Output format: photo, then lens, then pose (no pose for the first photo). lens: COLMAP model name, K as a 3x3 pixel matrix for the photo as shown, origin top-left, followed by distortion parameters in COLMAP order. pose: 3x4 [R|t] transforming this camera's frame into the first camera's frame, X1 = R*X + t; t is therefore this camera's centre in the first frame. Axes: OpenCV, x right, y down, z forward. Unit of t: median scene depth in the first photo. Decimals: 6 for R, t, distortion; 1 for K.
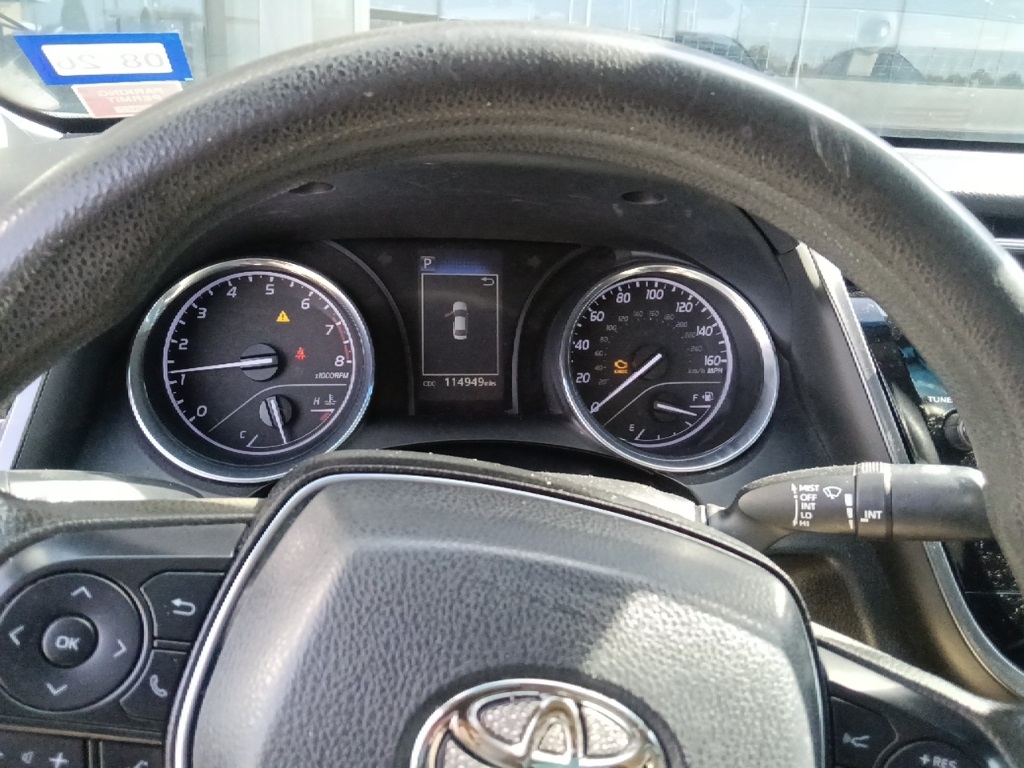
lens RADIAL K [[856.5, 0, 511.6], [0, 856.5, 411.1], [0, 0, 1]] dist [0.116766, -0.296537]
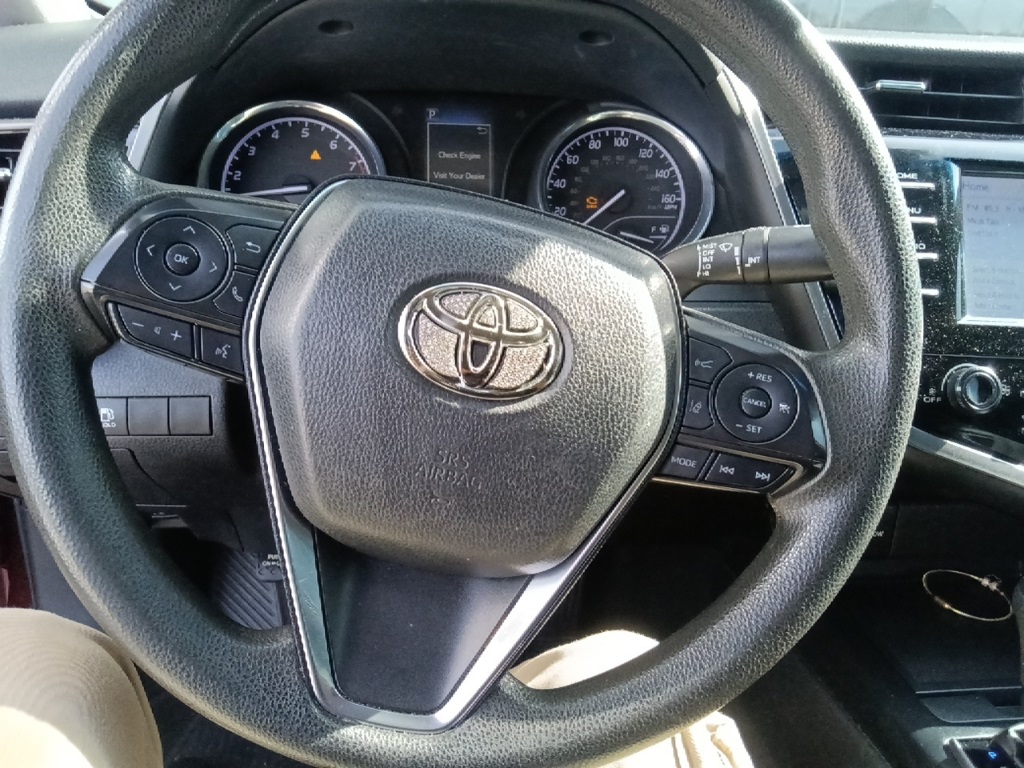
lens RADIAL K [[856.5, 0, 511.6], [0, 856.5, 411.1], [0, 0, 1]] dist [0.116766, -0.296537]
pose [[0.999323, 0.006390, -0.036238, 0.091572], [-0.004914, 0.999160, 0.040693, 0.295514], [0.036468, -0.040488, 0.998514, -0.353063]]
